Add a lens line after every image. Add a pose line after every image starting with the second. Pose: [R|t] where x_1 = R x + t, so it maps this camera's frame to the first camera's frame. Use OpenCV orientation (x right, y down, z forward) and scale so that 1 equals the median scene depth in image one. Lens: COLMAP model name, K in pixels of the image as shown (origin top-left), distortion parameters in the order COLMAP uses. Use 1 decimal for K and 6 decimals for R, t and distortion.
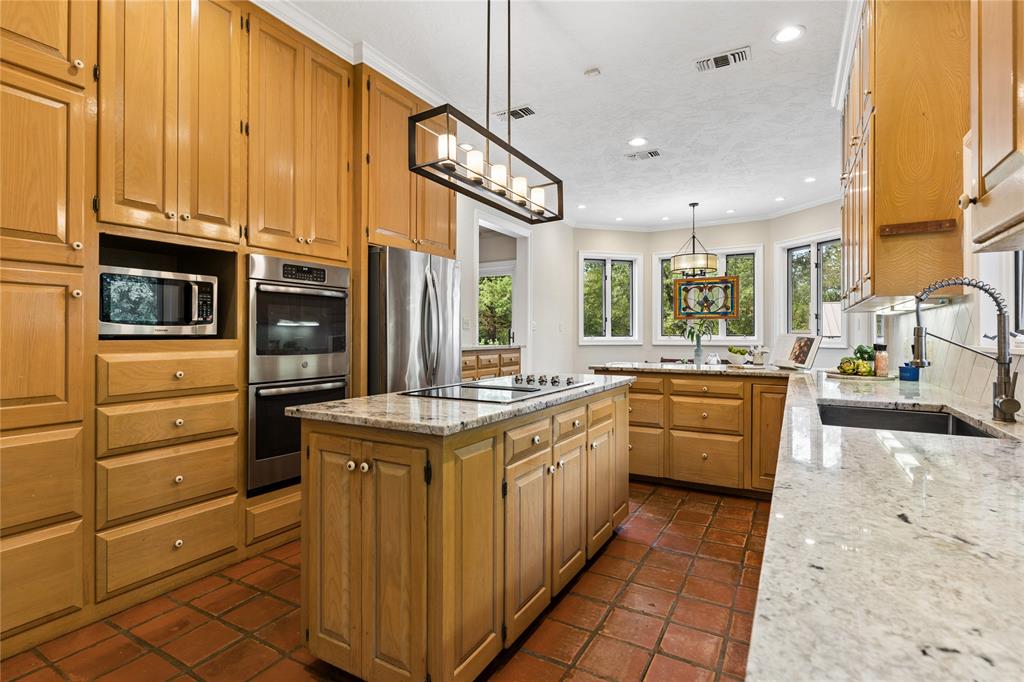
lens RADIAL K [[499.0, 0, 507.3], [0, 499.0, 335.6], [0, 0, 1]] dist [-0.001563, 0.000167]
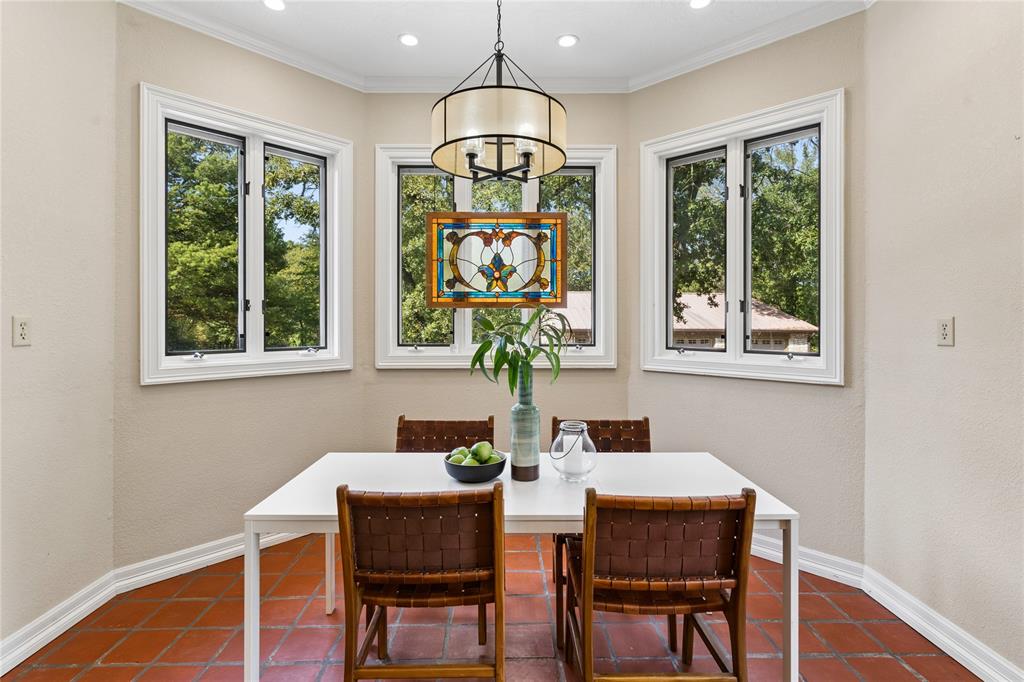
lens RADIAL K [[499.0, 0, 503.1], [0, 499.0, 322.5], [0, 0, 1]] dist [-0.001563, 0.000167]
pose [[0.868329, 0.000636, 0.495989, 0.183794], [-0.000948, 0.999999, 0.000378, -0.020204], [-0.495989, -0.000799, 0.868329, 0.611131]]
